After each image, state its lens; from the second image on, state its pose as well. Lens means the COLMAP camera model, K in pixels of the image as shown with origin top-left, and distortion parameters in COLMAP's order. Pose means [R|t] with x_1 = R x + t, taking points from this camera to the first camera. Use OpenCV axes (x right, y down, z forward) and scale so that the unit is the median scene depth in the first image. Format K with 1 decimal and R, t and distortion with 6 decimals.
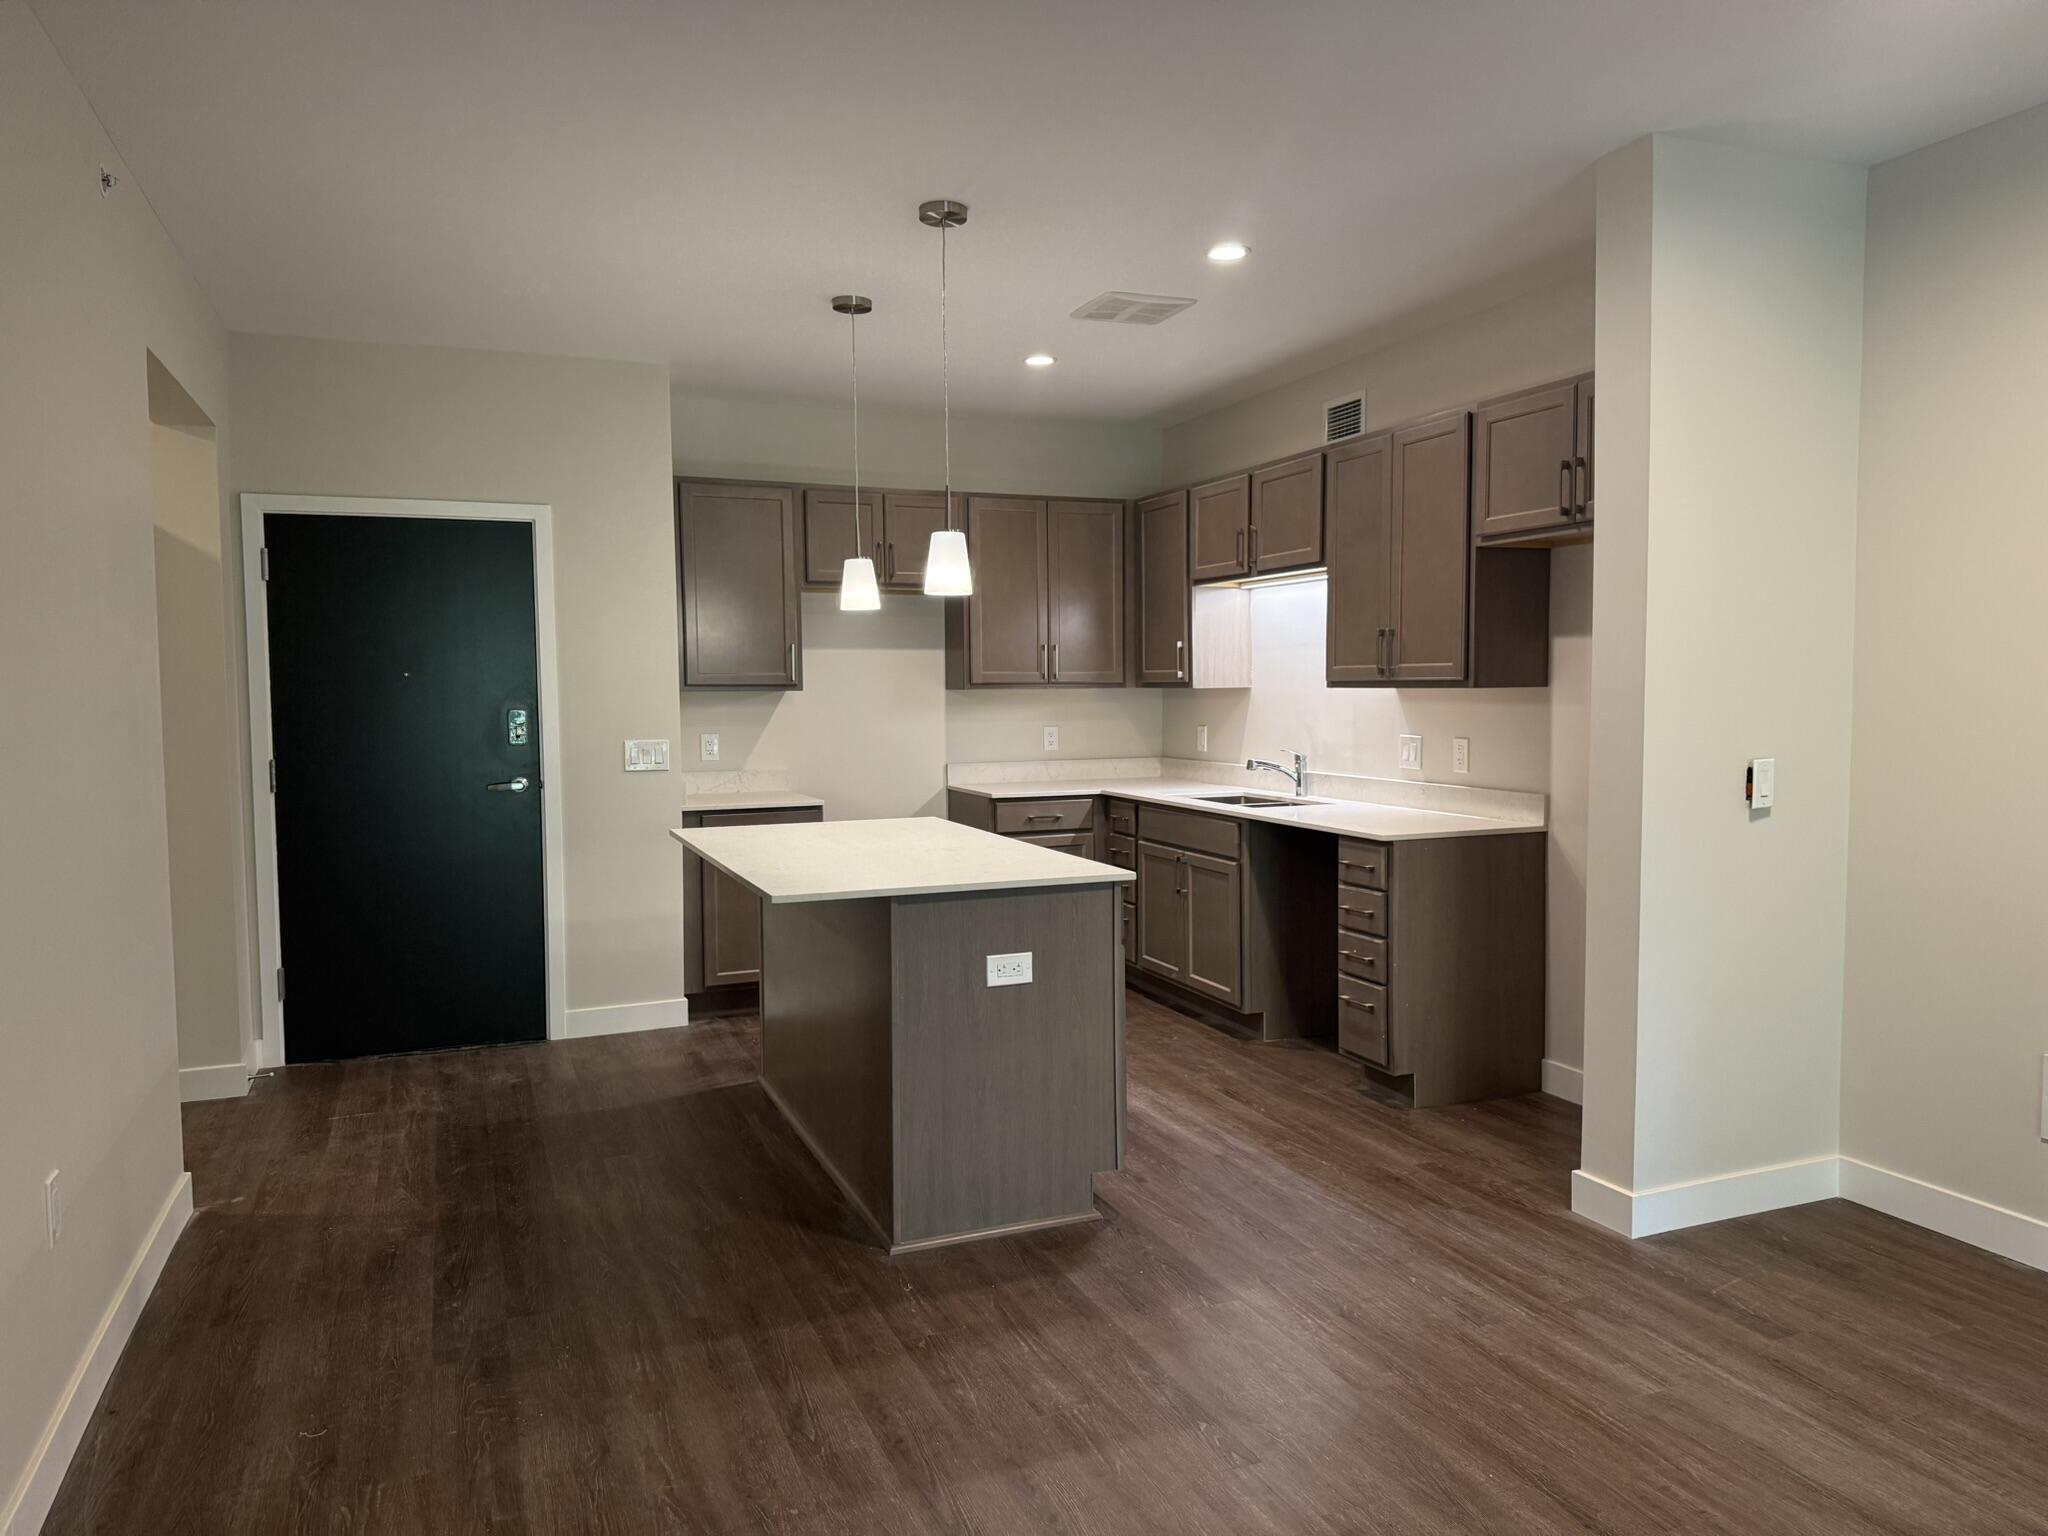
lens RADIAL K [[1406.2, 0, 1018.2], [0, 1406.2, 781.6], [0, 0, 1]] dist [0.020324, -0.045320]
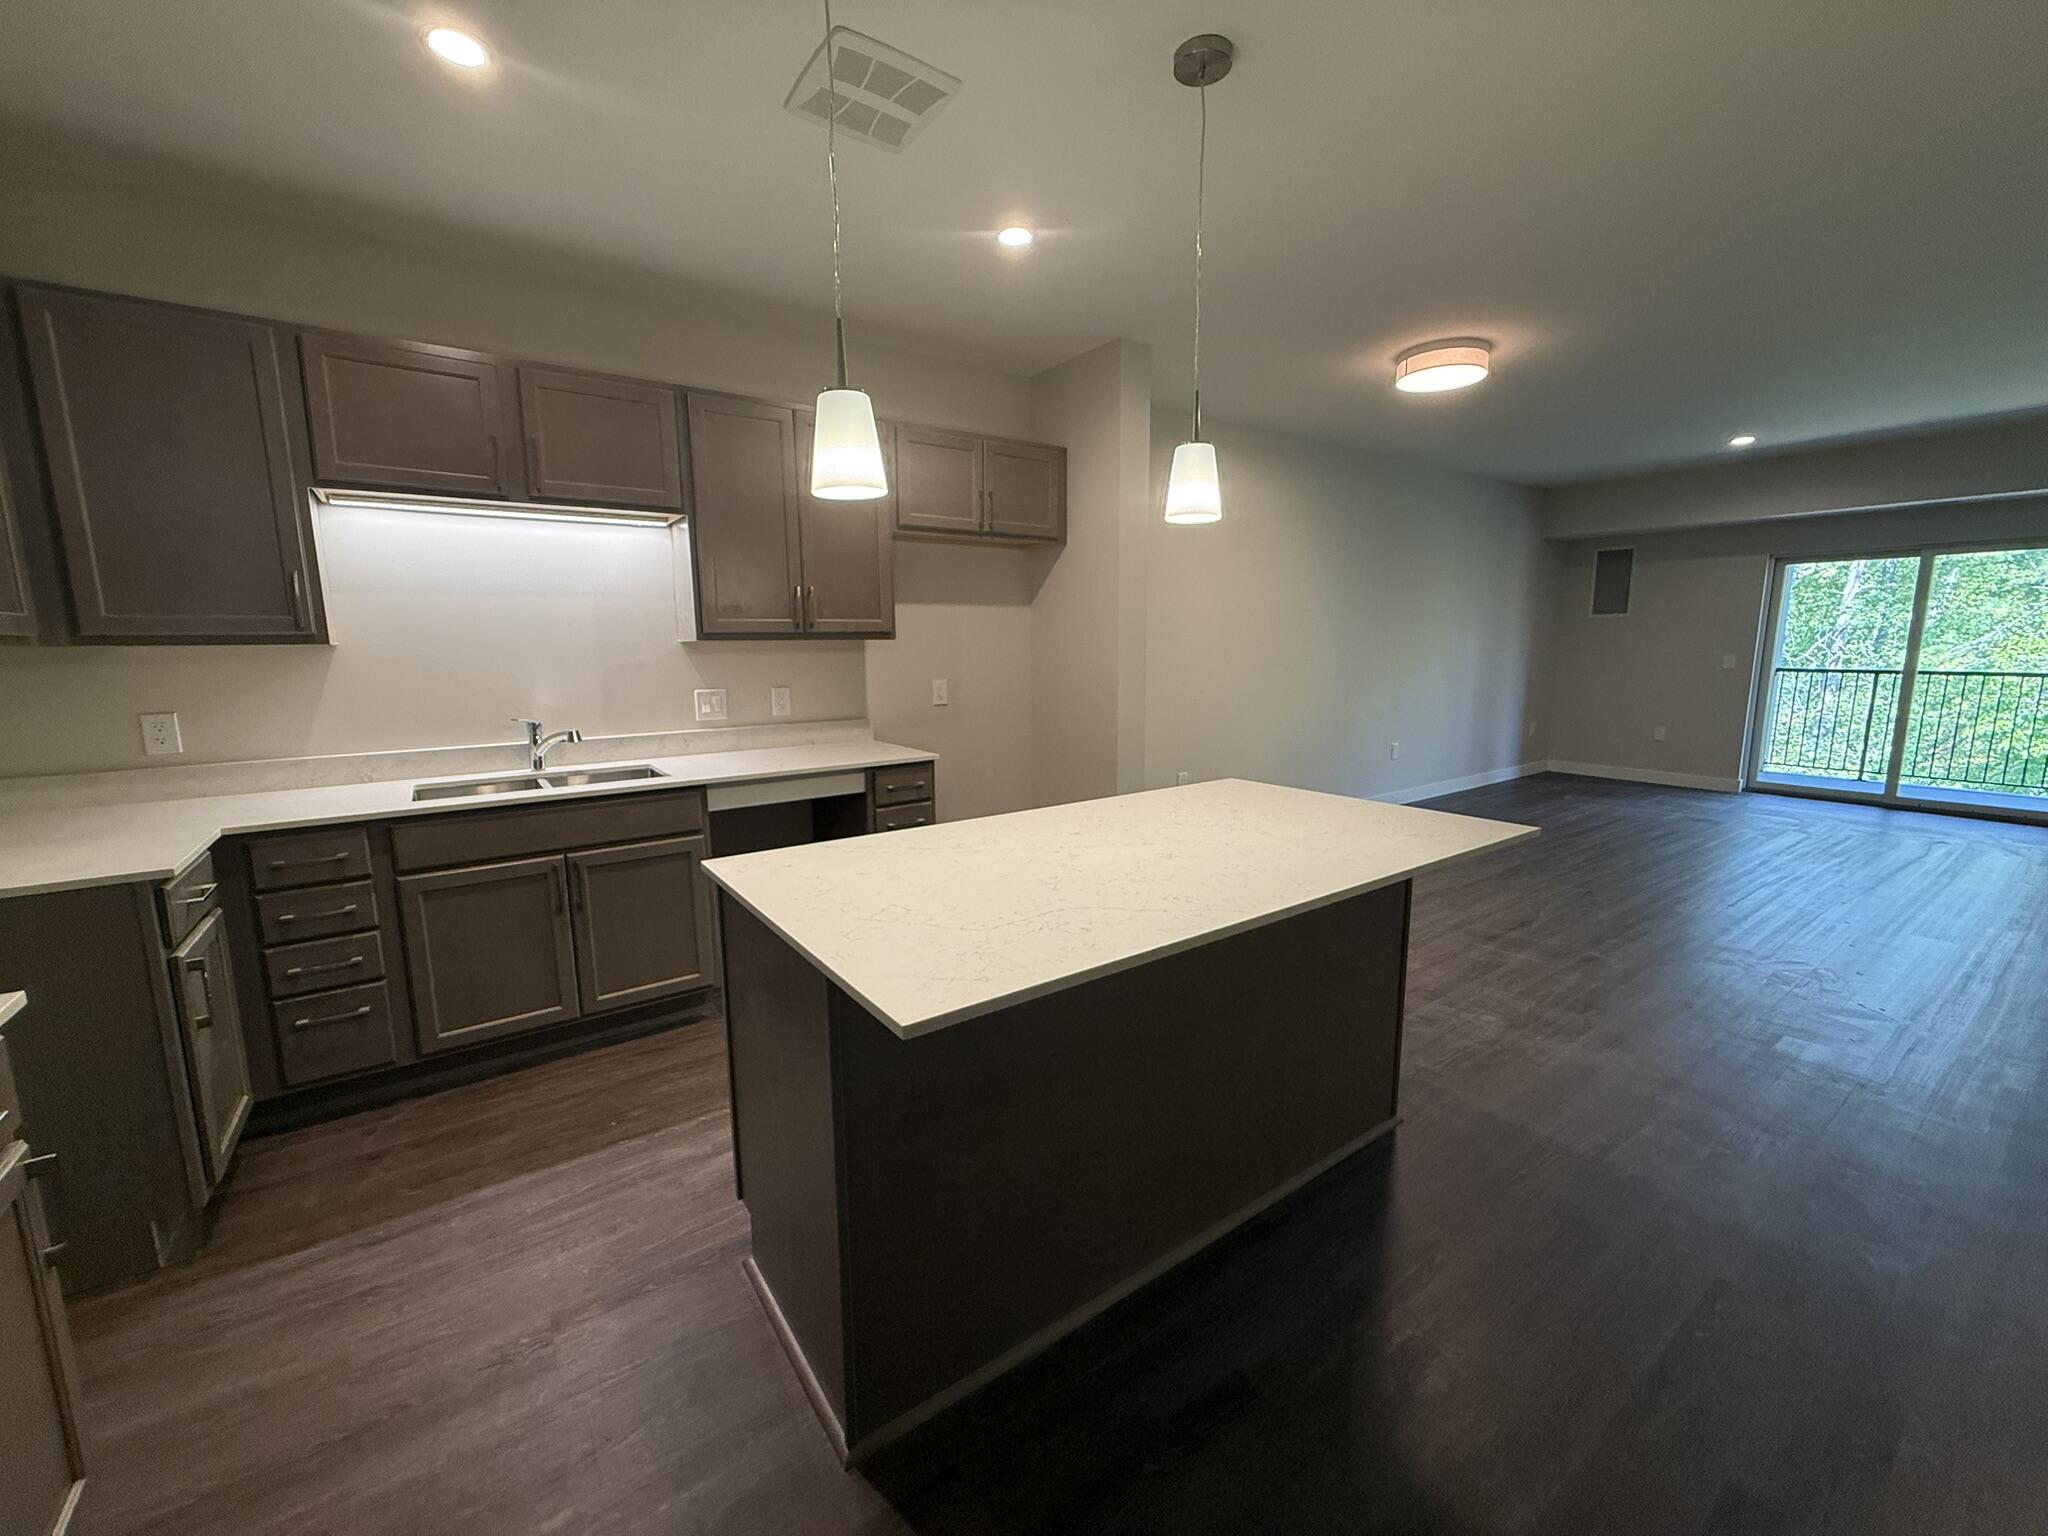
lens RADIAL K [[816.2, 0, 1032.5], [0, 816.2, 767.2], [0, 0, 1]] dist [-0.003637, 0.000341]
pose [[-0.253281, -0.137932, 0.957509, -0.397623], [0.080799, 0.983308, 0.163022, -0.053379], [-0.964013, 0.118656, -0.237909, 0.910744]]
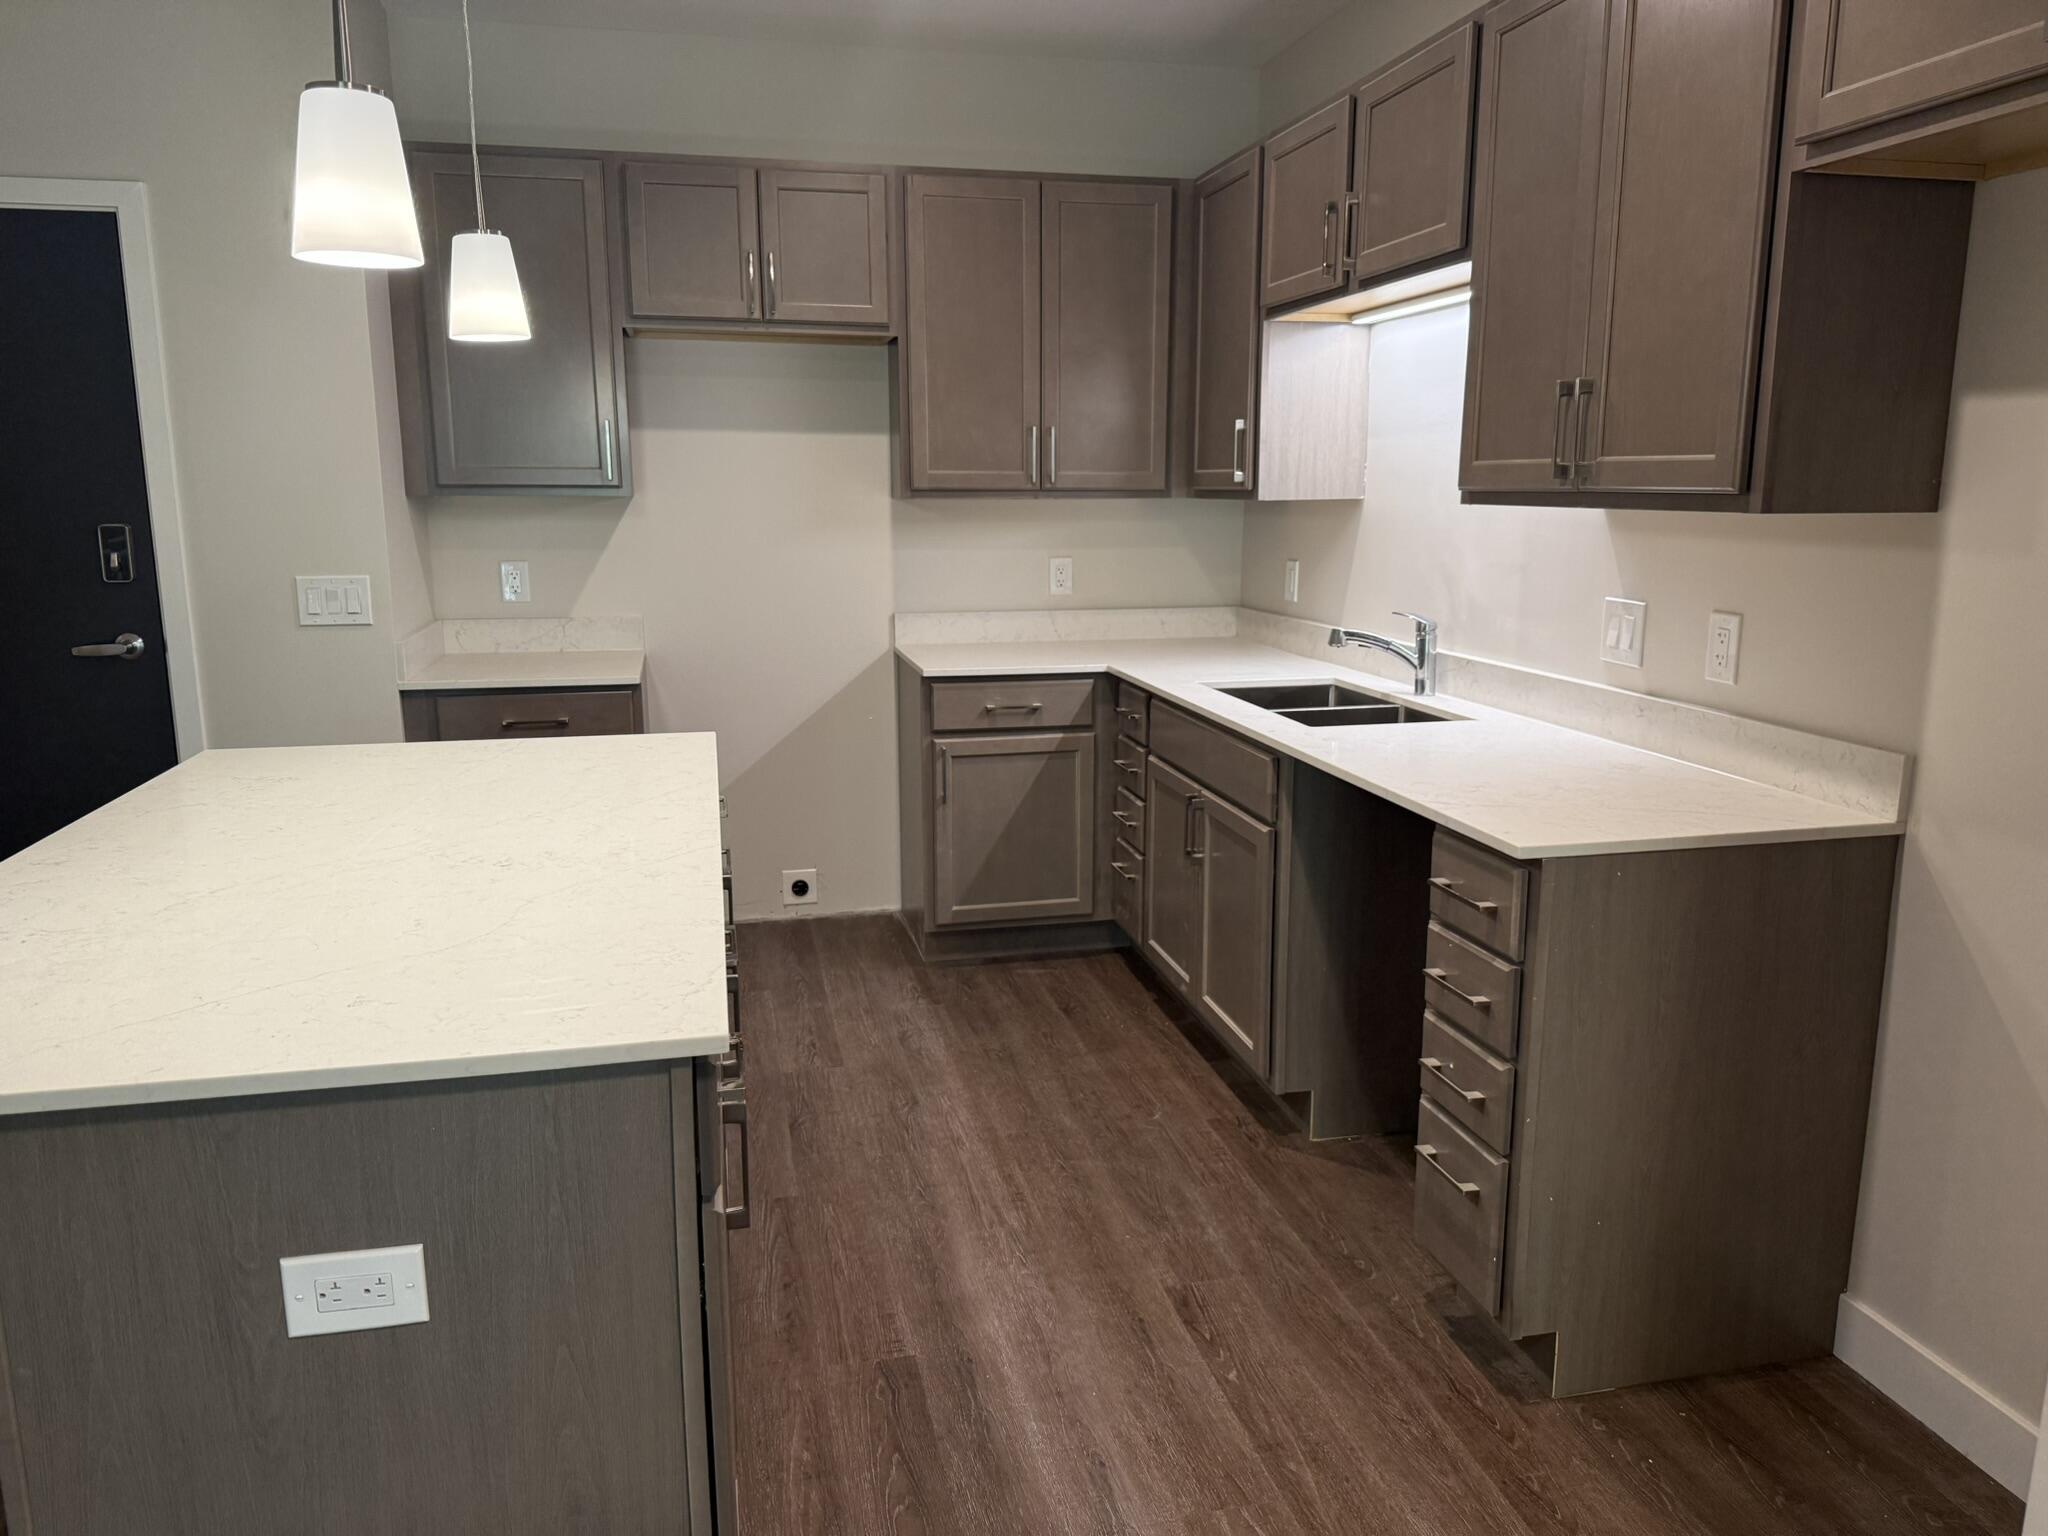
lens RADIAL K [[1406.2, 0, 1040.3], [0, 1406.2, 779.9], [0, 0, 1]] dist [0.020324, -0.045320]
pose [[0.988671, 0.039732, -0.144745, 0.144362], [-0.019427, 0.990090, 0.139087, -0.035090], [0.148837, -0.134700, 0.979645, 0.451386]]
